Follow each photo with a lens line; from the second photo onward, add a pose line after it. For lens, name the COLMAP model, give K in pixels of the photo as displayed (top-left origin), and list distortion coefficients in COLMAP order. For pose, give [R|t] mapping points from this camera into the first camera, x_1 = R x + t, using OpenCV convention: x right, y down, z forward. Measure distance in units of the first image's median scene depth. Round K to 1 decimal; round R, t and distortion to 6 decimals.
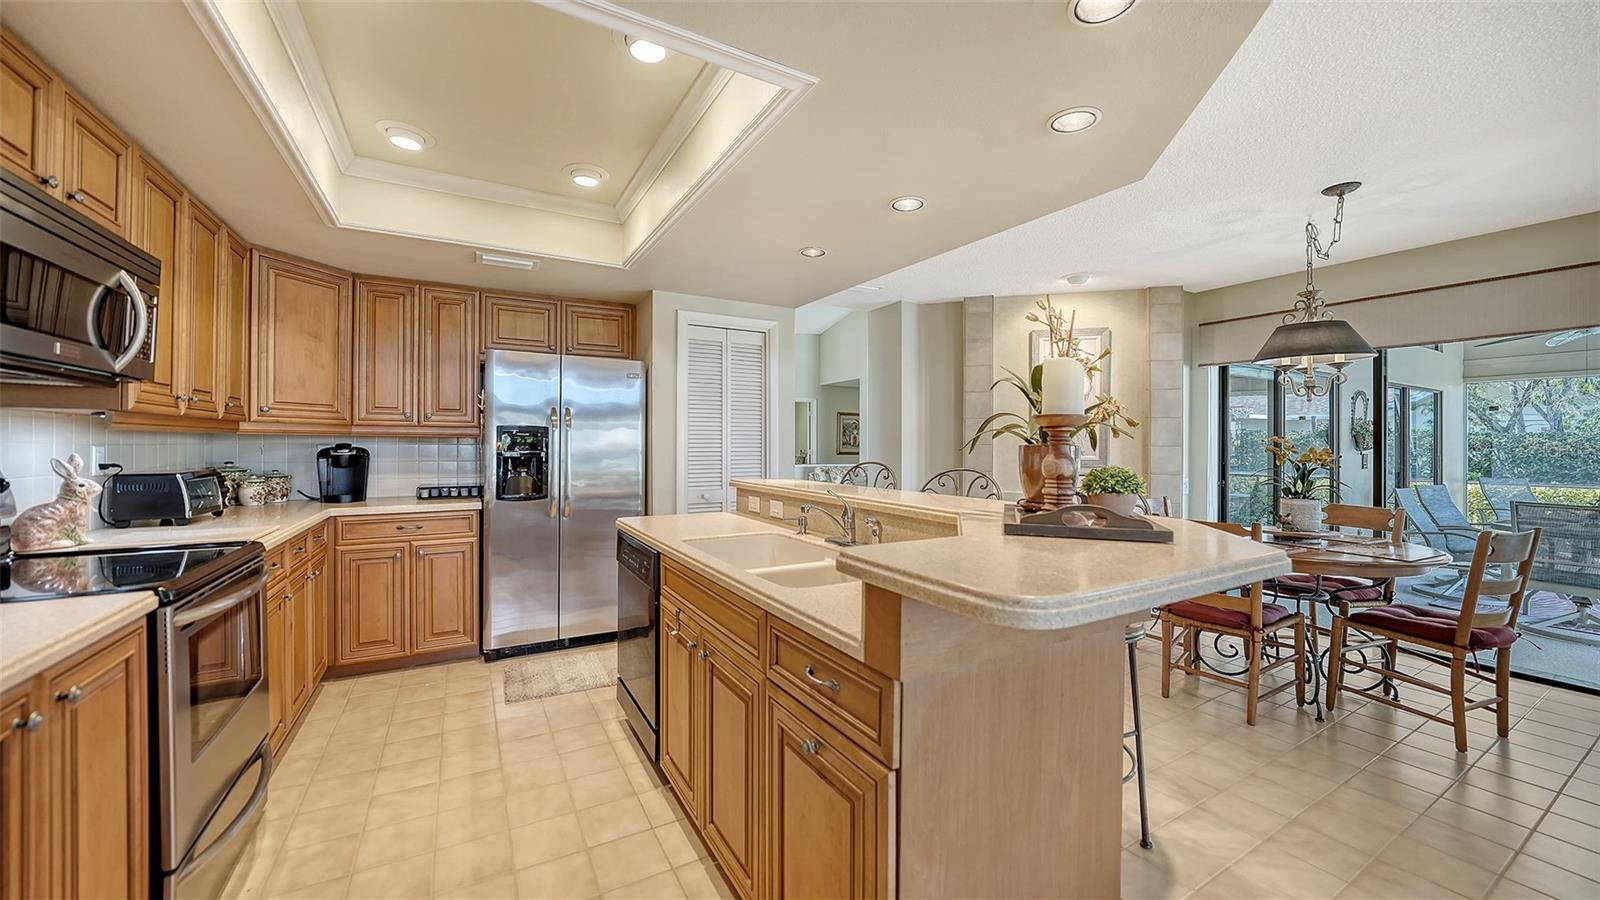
lens RADIAL K [[599.0, 0, 791.6], [0, 599.0, 449.8], [0, 0, 1]] dist [-0.008571, 0.000386]
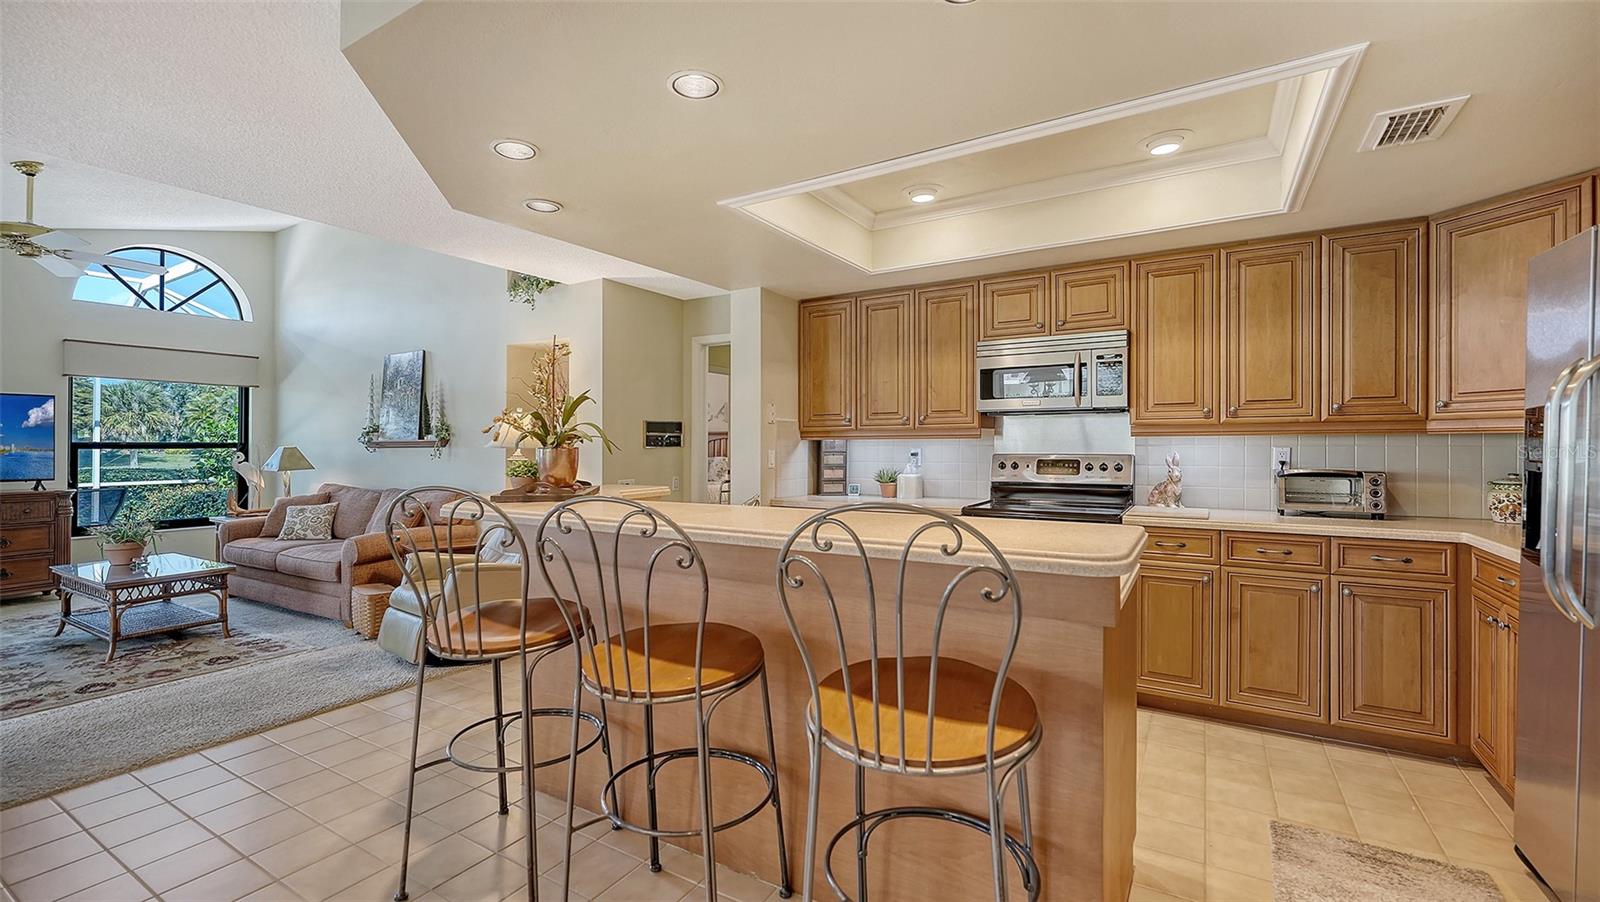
lens RADIAL K [[681.0, 0, 795.5], [0, 681.0, 448.2], [0, 0, 1]] dist [0.000857, -0.000920]
pose [[-0.874302, 0.005414, -0.485351, 0.354098], [-0.001017, 0.999915, 0.012985, -0.016341], [0.485380, 0.011847, -0.874223, 1.308087]]
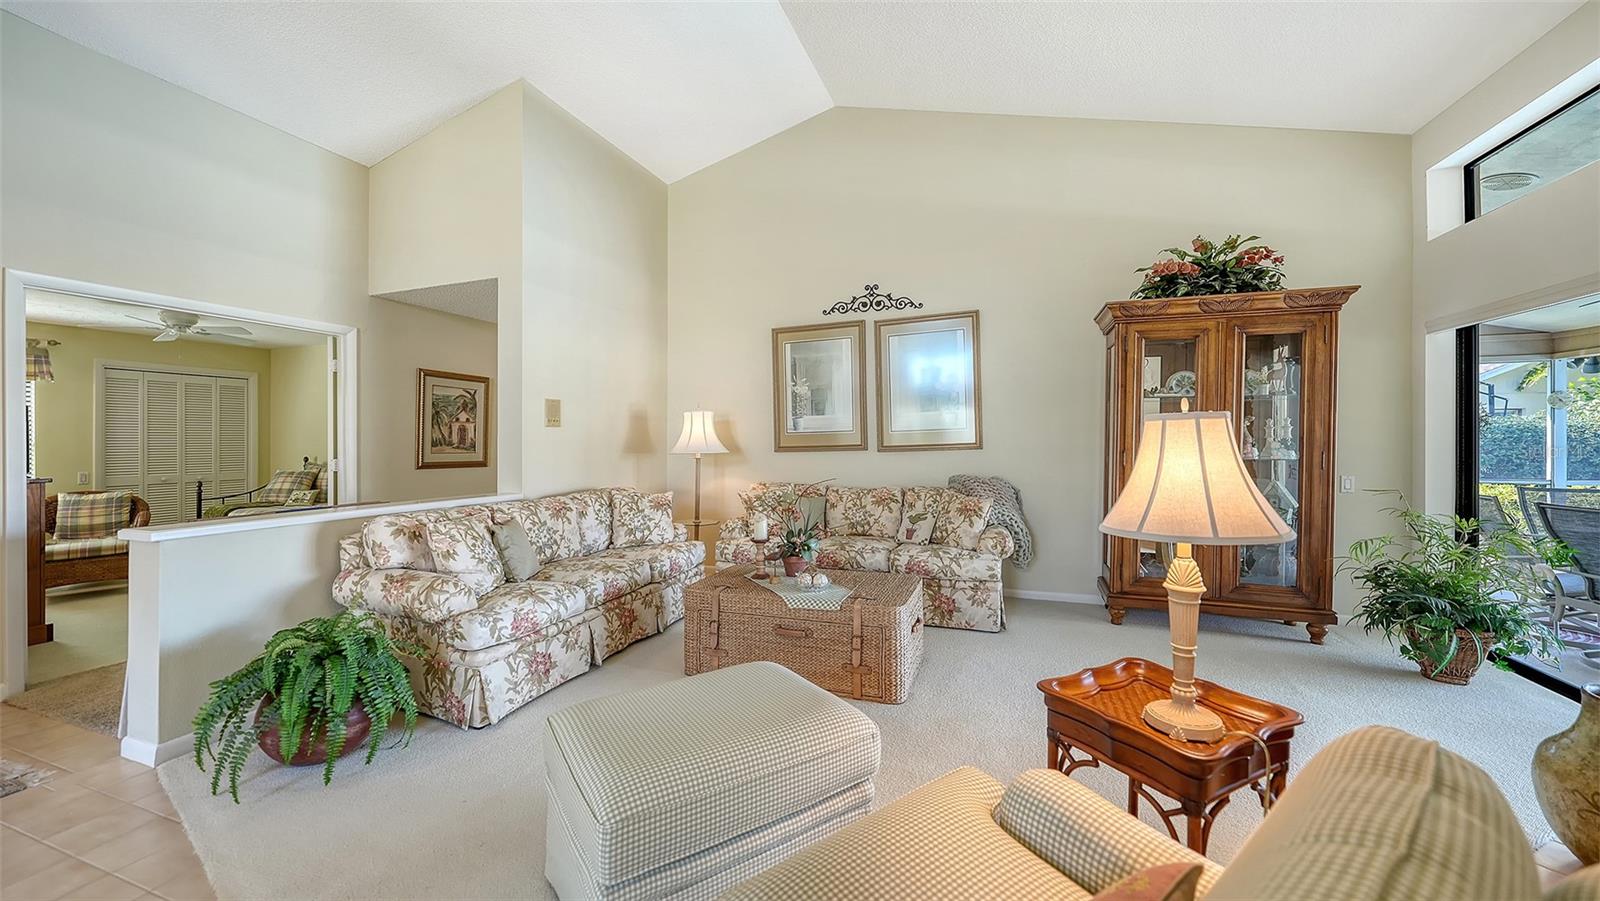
lens RADIAL K [[601.4, 0, 792.0], [0, 601.4, 437.9], [0, 0, 1]] dist [-0.003280, -0.001140]
pose [[0.766856, -0.003104, 0.641812, 0.028414], [0.015062, 0.999800, -0.013162, -0.016859], [-0.641643, 0.019760, 0.766749, 1.895463]]
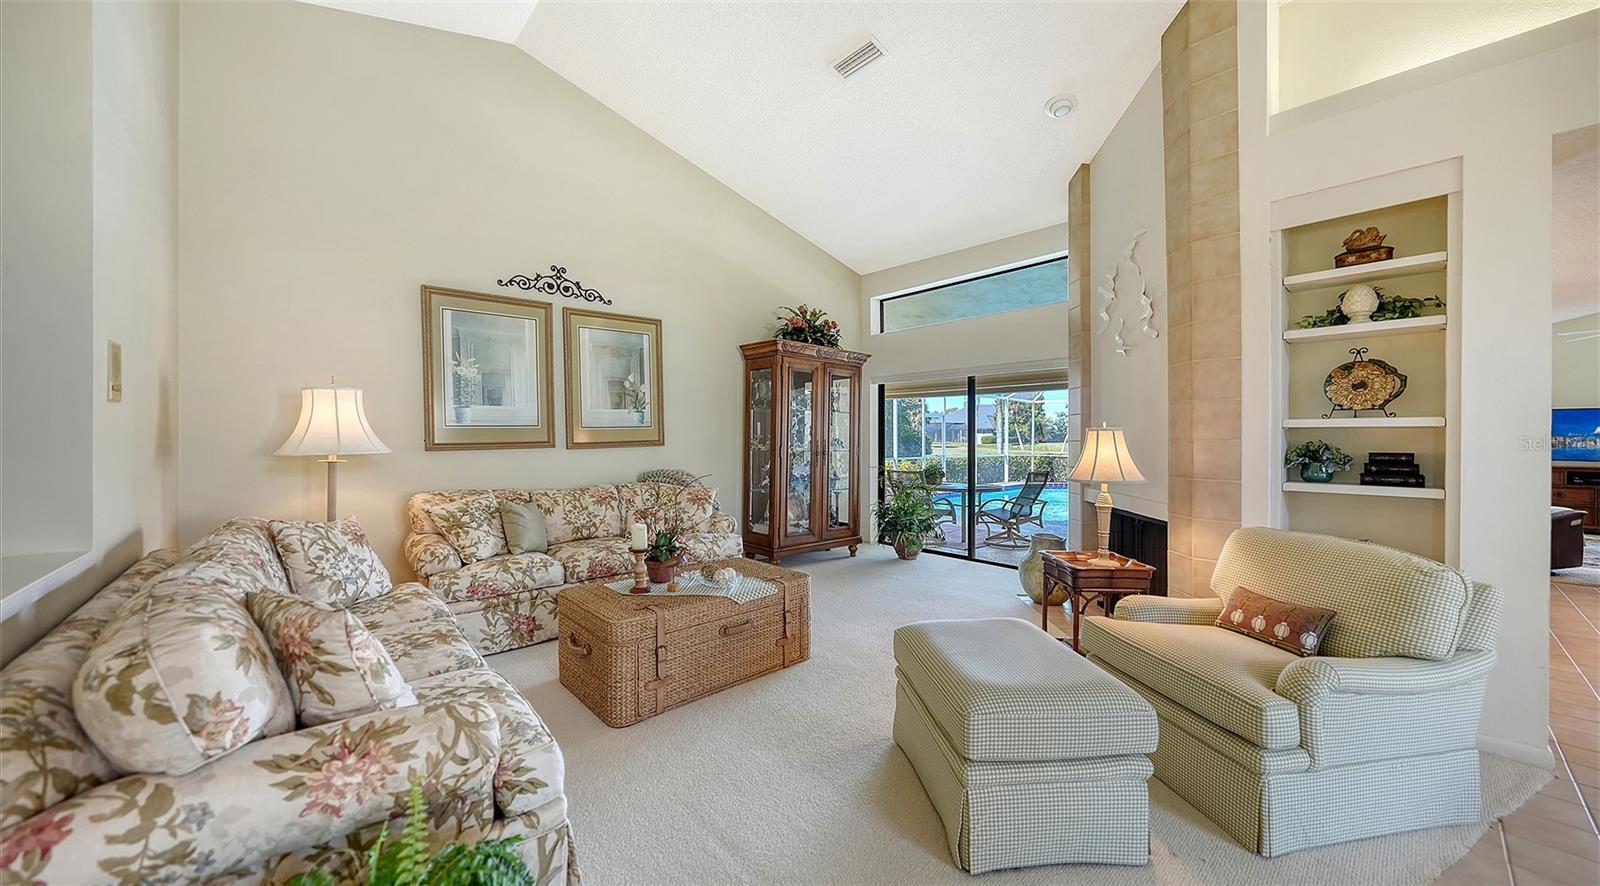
lens RADIAL K [[568.5, 0, 795.3], [0, 568.5, 439.6], [0, 0, 1]] dist [-0.003288, -0.000377]
pose [[-0.224961, -0.005155, 0.974354, -0.264468], [0.009121, 0.999931, 0.007396, -0.026398], [-0.974325, 0.010551, -0.224898, 2.749464]]
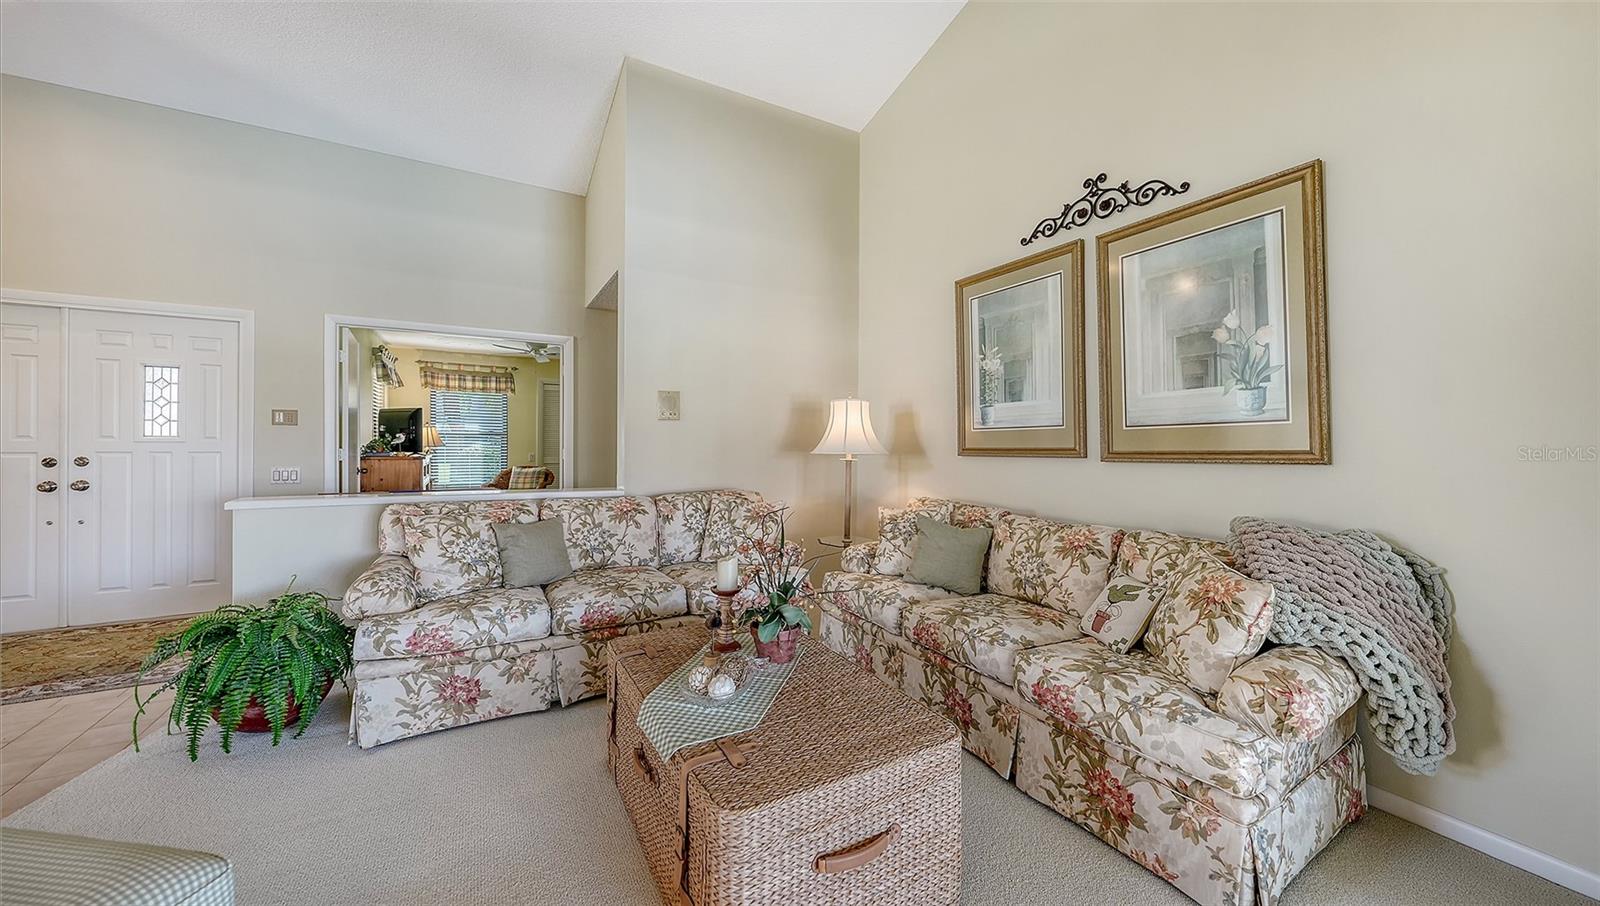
lens RADIAL K [[560.8, 0, 796.3], [0, 560.8, 435.3], [0, 0, 1]] dist [-0.005593, -0.000135]
pose [[0.999903, 0.008455, -0.011028, 0.779909], [-0.008638, 0.999824, -0.016681, -0.019235], [0.010885, 0.016775, 0.999800, 2.110937]]
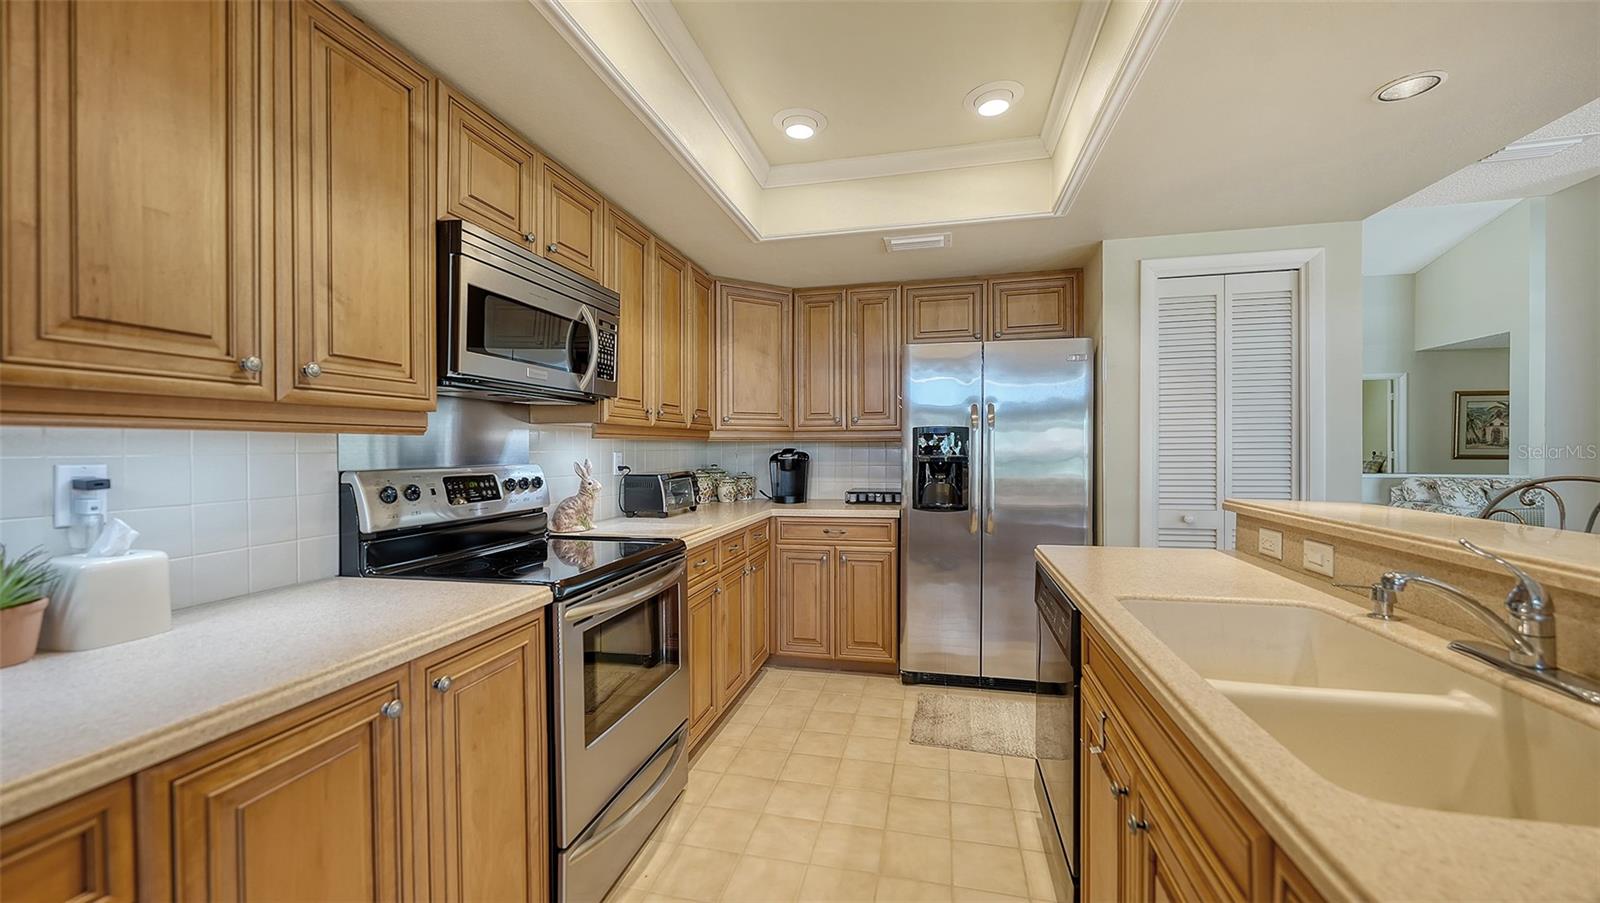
lens RADIAL K [[607.8, 0, 788.0], [0, 607.8, 456.8], [0, 0, 1]] dist [-0.000743, -0.000828]
pose [[0.730780, 0.000683, -0.682613, 0.000174], [0.003912, 0.999979, 0.005188, -0.001332], [0.682602, -0.006462, 0.730762, 0.208532]]
